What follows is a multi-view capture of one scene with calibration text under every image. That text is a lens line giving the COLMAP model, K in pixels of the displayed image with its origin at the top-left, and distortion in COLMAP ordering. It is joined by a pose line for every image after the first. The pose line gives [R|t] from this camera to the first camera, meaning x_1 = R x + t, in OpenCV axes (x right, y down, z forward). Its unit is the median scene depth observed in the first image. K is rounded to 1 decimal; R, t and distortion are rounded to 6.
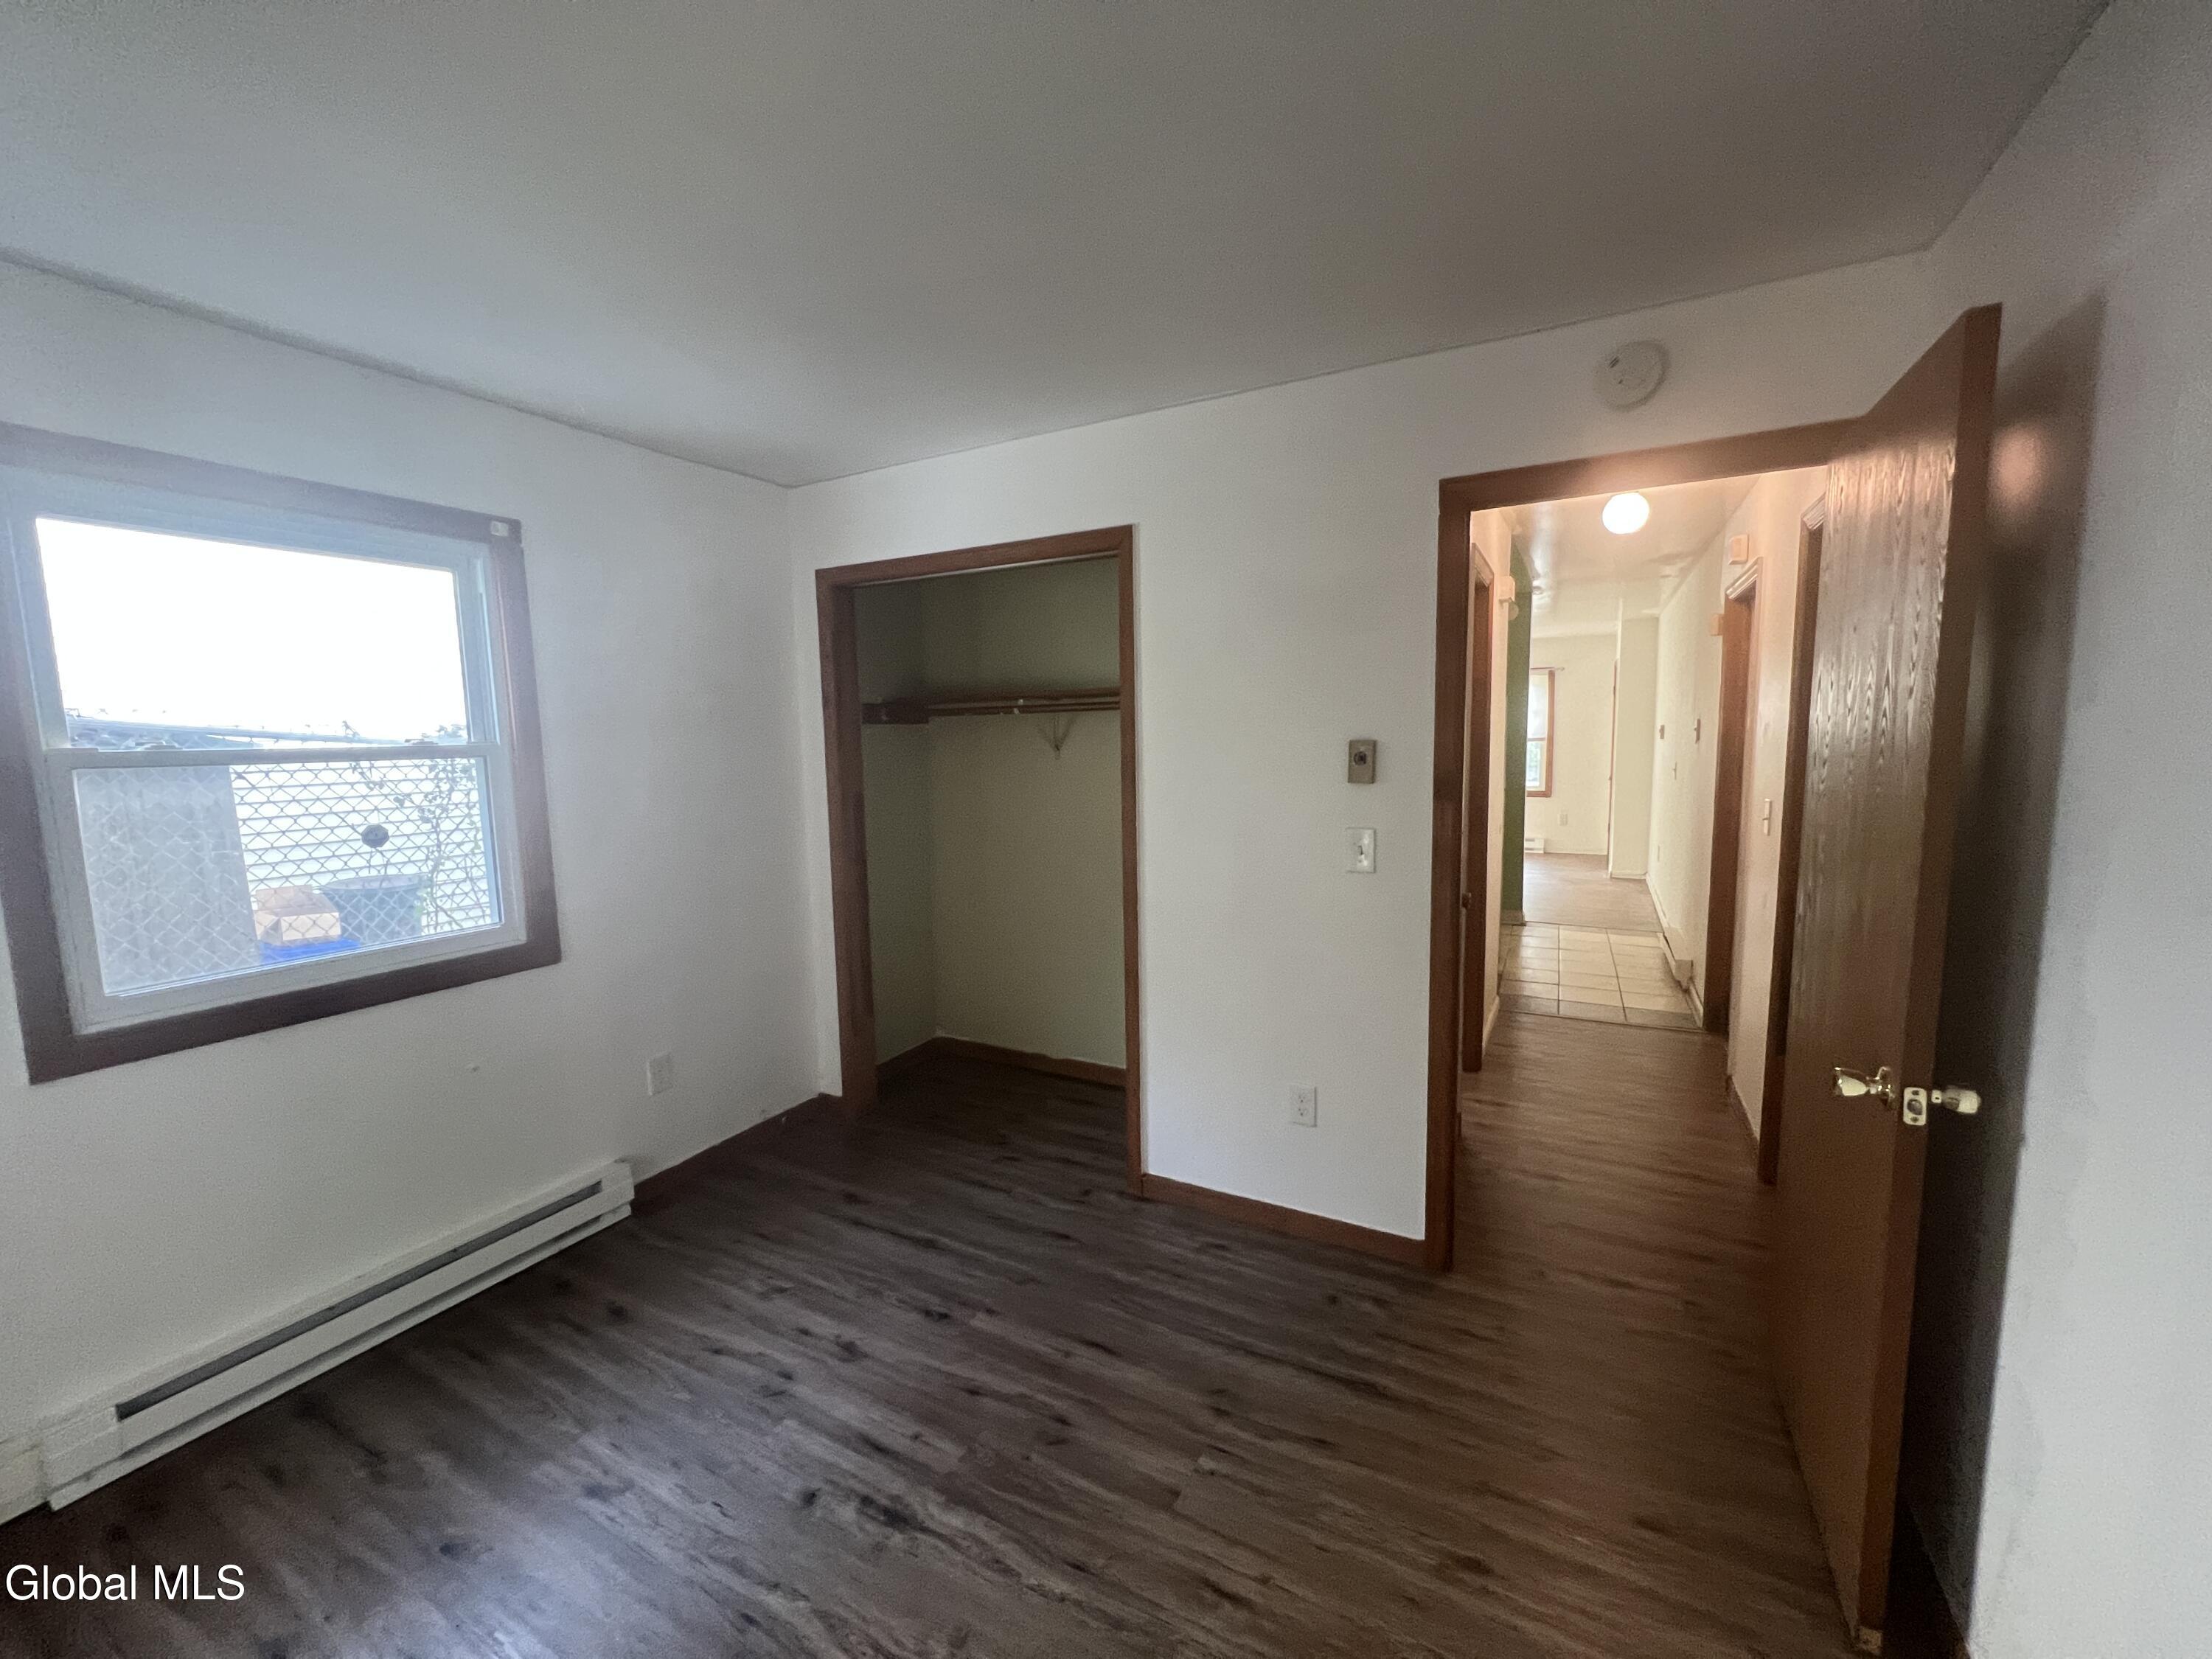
lens RADIAL K [[877.5, 0, 1089.6], [0, 877.5, 837.2], [0, 0, 1]] dist [-0.000726, 0.000265]
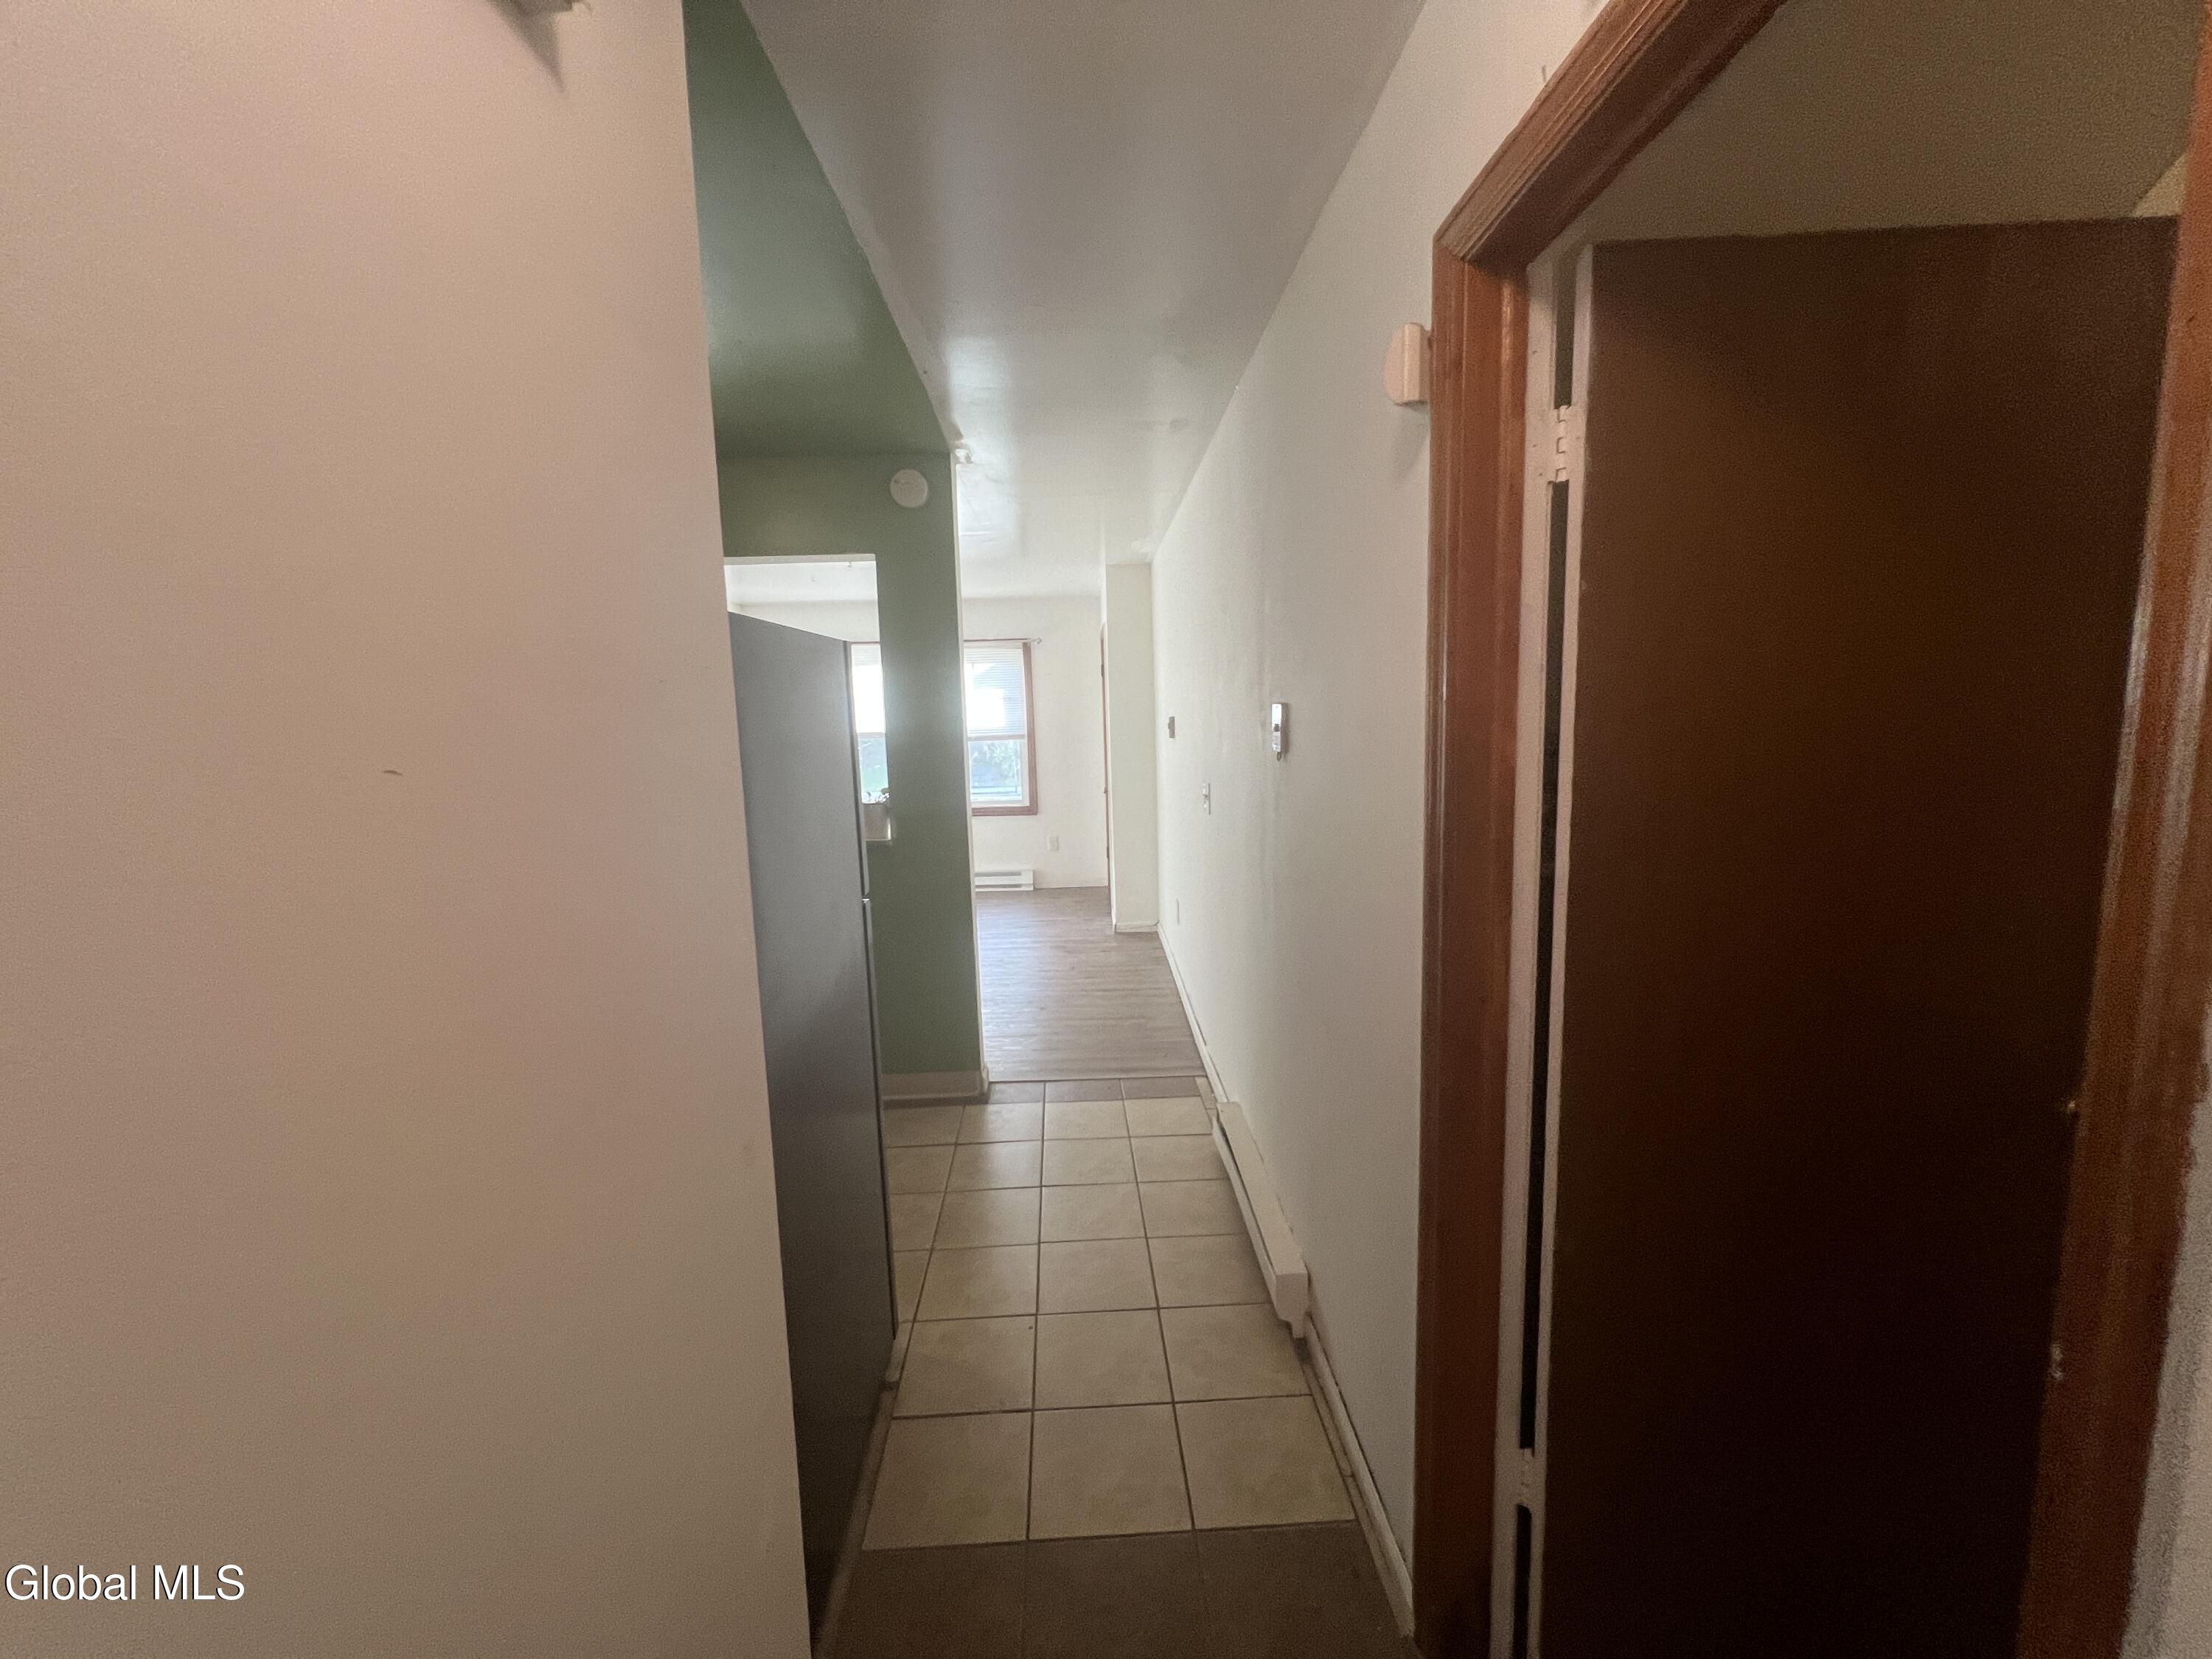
lens RADIAL K [[877.5, 0, 1107.4], [0, 877.5, 832.2], [0, 0, 1]] dist [-0.000726, 0.000265]
pose [[0.855702, -0.068514, 0.512914, 0.812979], [0.066999, 0.997522, 0.021472, -0.177092], [-0.513114, 0.015992, 0.858171, 1.385780]]
